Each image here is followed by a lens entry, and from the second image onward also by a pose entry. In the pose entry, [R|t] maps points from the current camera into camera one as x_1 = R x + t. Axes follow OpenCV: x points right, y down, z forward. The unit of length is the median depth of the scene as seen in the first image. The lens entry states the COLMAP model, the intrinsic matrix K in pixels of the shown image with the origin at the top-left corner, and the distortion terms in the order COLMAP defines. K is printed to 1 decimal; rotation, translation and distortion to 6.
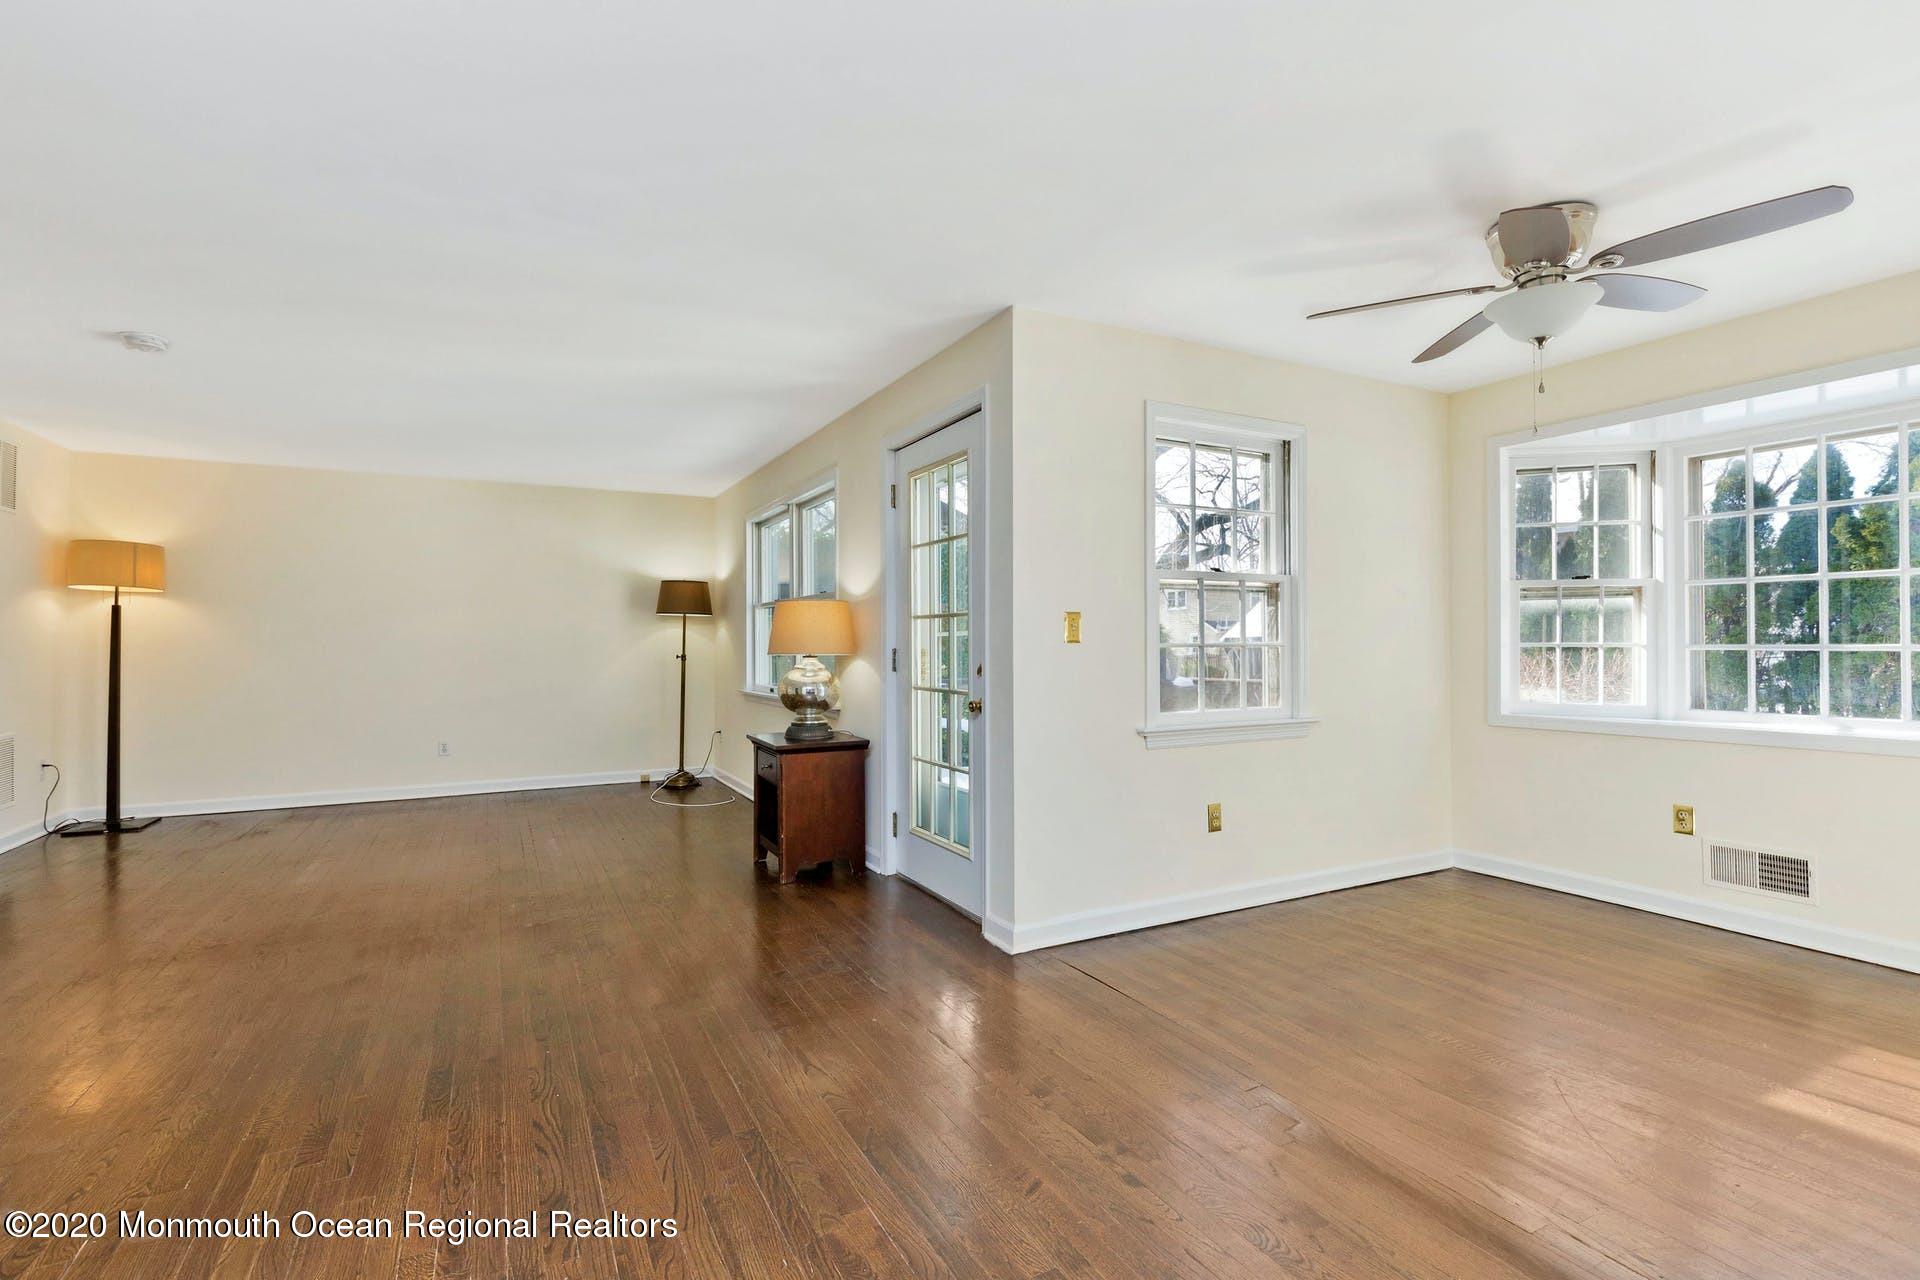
lens RADIAL K [[887.0, 0, 960.0], [0, 887.0, 640.0], [0, 0, 1]] dist [0.015220, -0.000071]
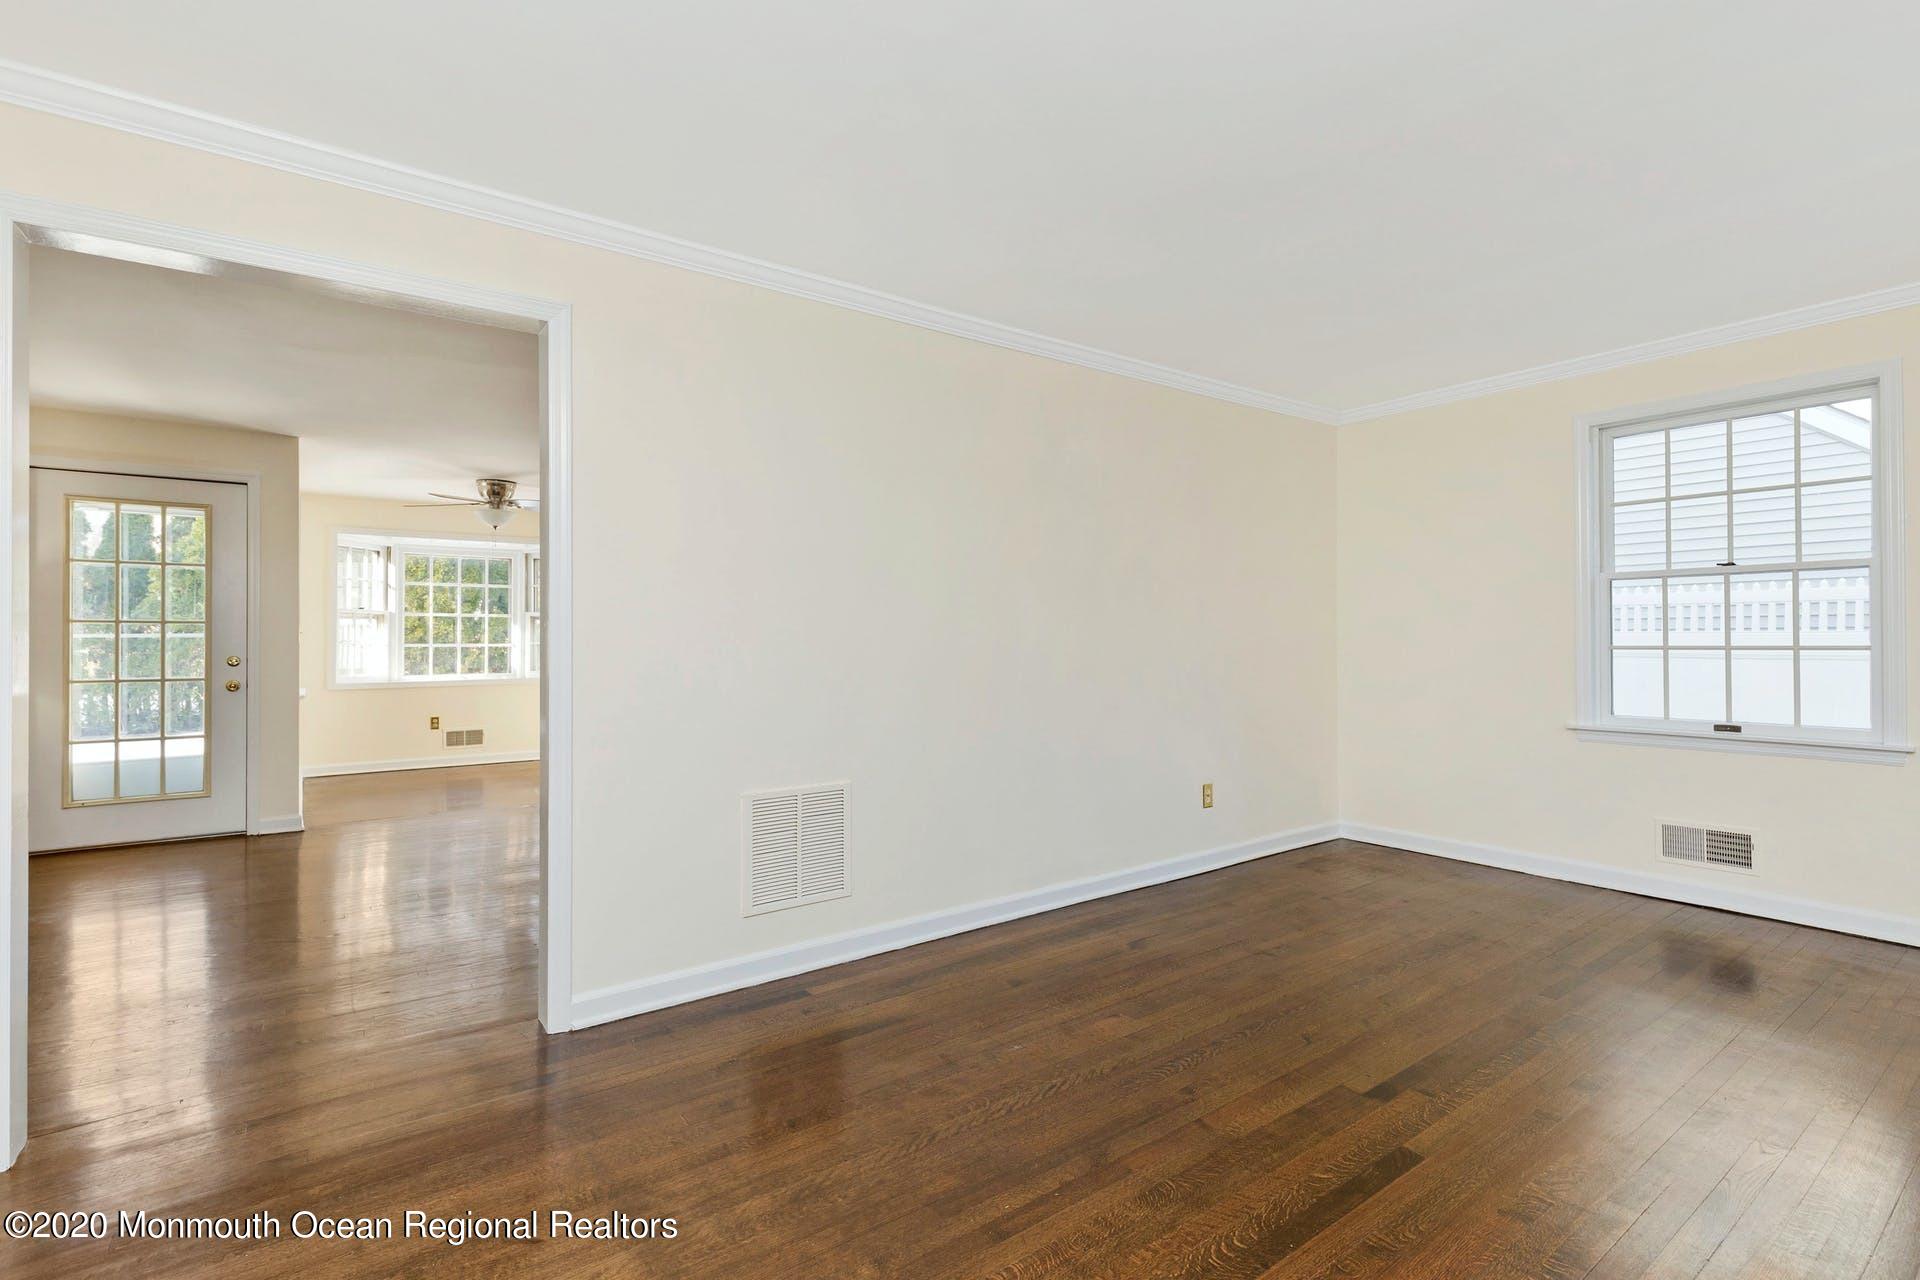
lens RADIAL K [[868.5, 0, 958.9], [0, 868.5, 637.6], [0, 0, 1]] dist [0.000513, 0.000218]
pose [[-0.139455, 0.008159, 0.990195, -1.297715], [-0.003187, 0.999957, -0.008688, 0.003466], [-0.990223, -0.004368, -0.139423, 0.013700]]
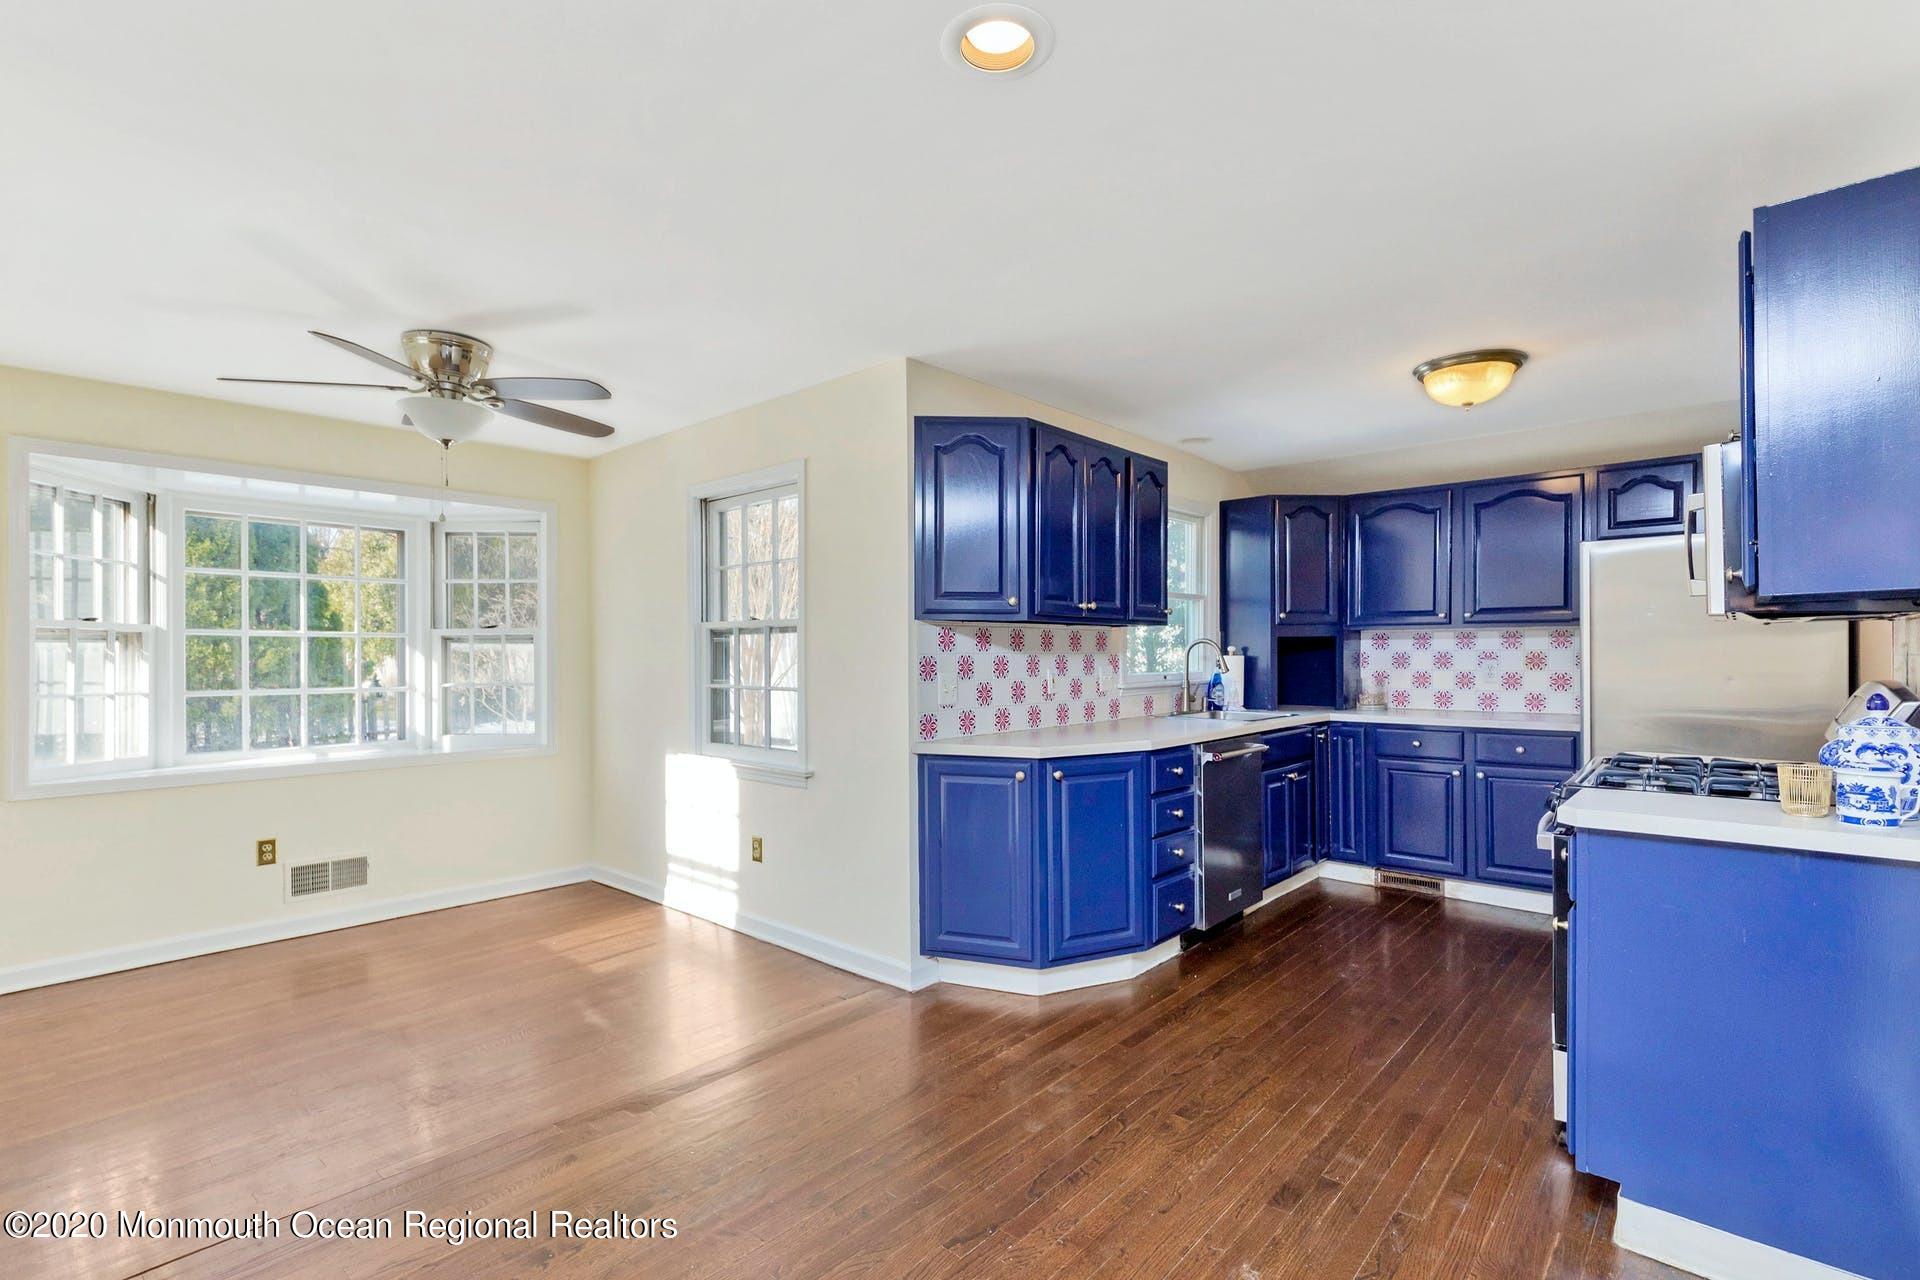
lens RADIAL K [[881.2, 0, 962.4], [0, 881.2, 650.5], [0, 0, 1]] dist [0.003892, 0.000033]
pose [[-0.349924, 0.012906, 0.936689, -0.438566], [0.000846, 0.999909, -0.013461, -0.026540], [-0.936778, -0.003918, -0.349903, 0.500892]]
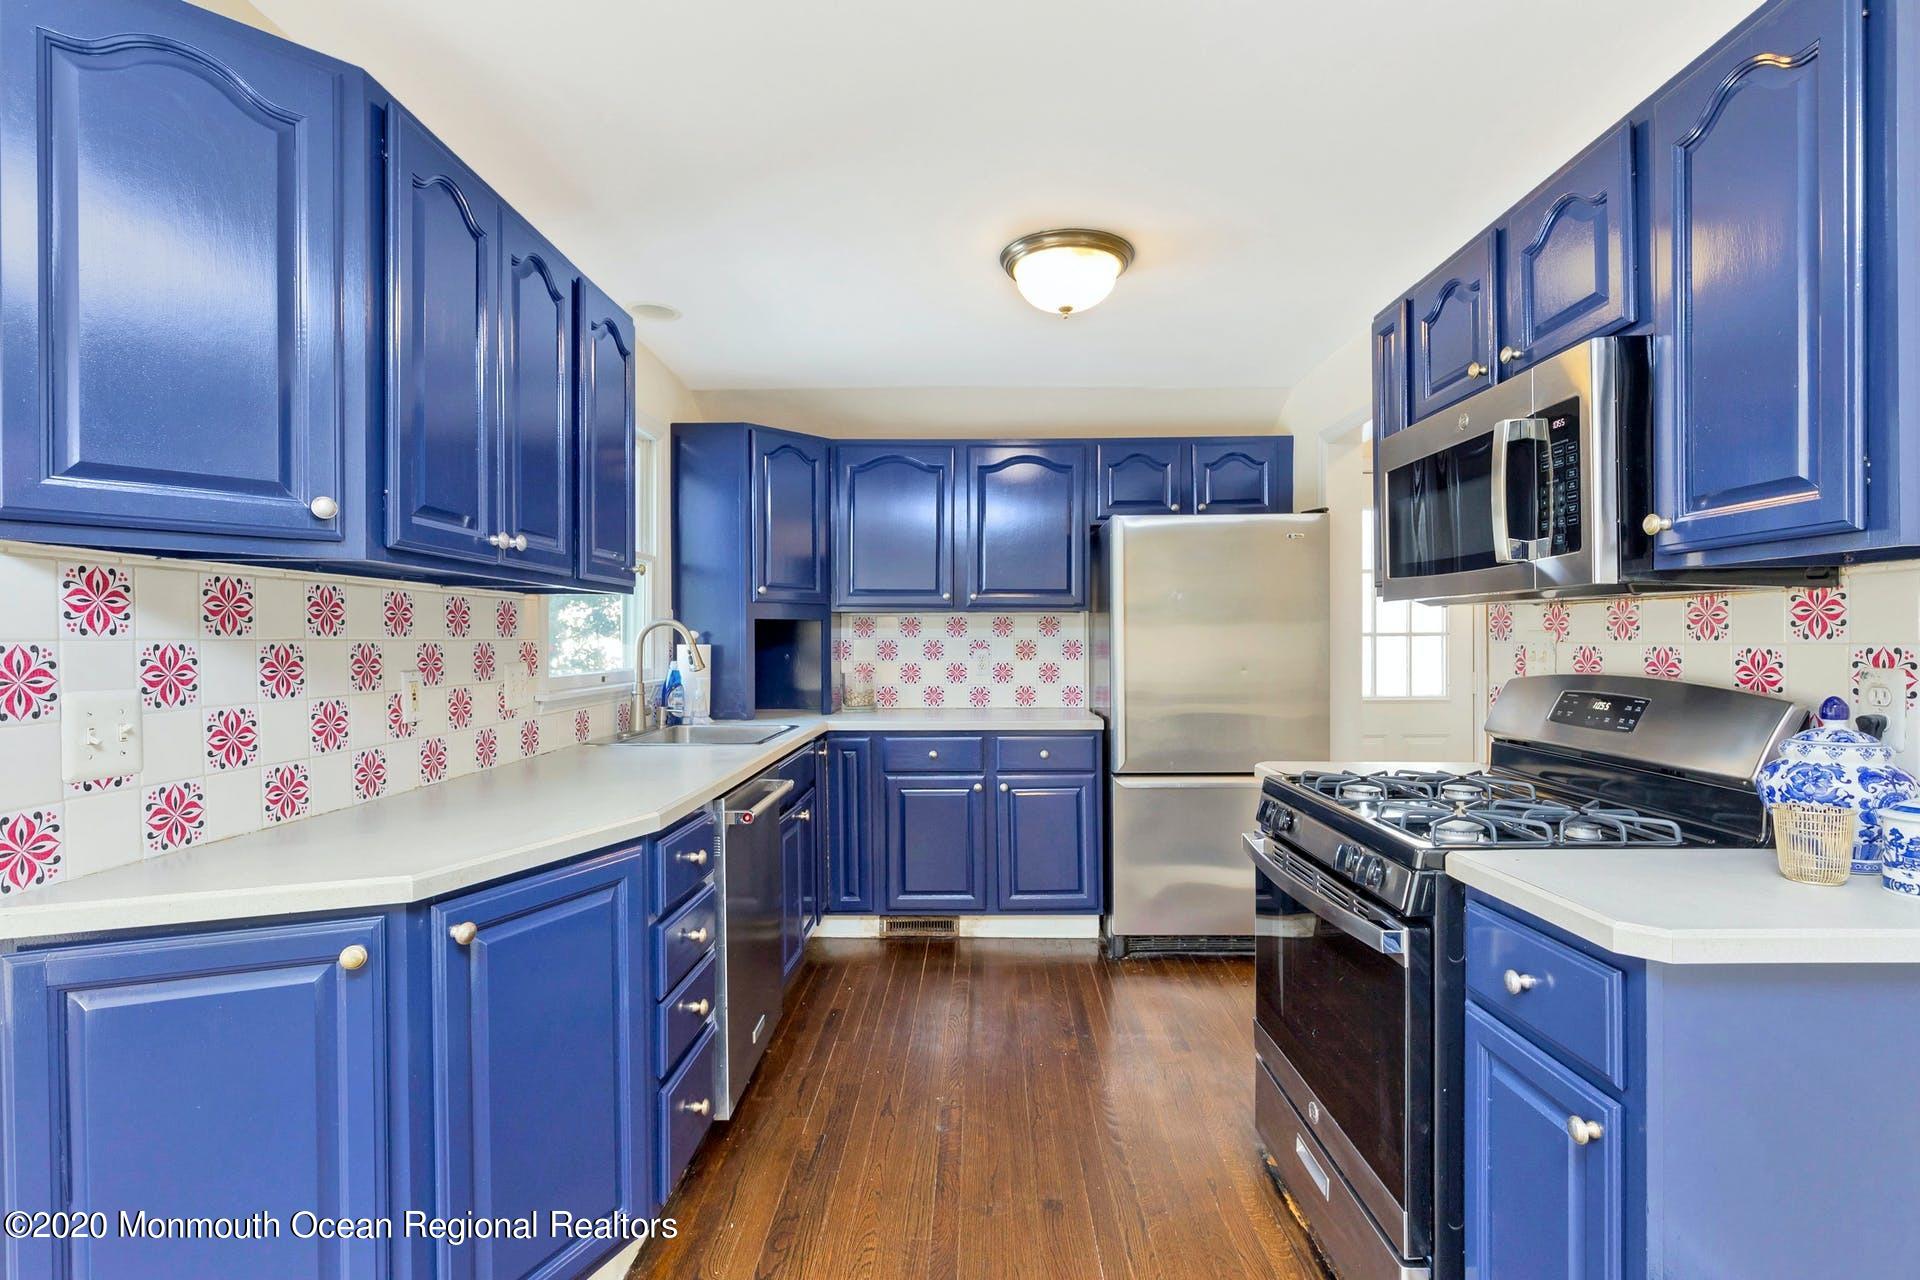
lens RADIAL K [[881.2, 0, 962.4], [0, 881.2, 650.5], [0, 0, 1]] dist [0.003892, 0.000033]
pose [[-0.877724, 0.004839, 0.479142, -0.063794], [0.006396, 0.999978, 0.001616, -0.029563], [-0.479124, 0.004483, -0.877736, 0.348812]]
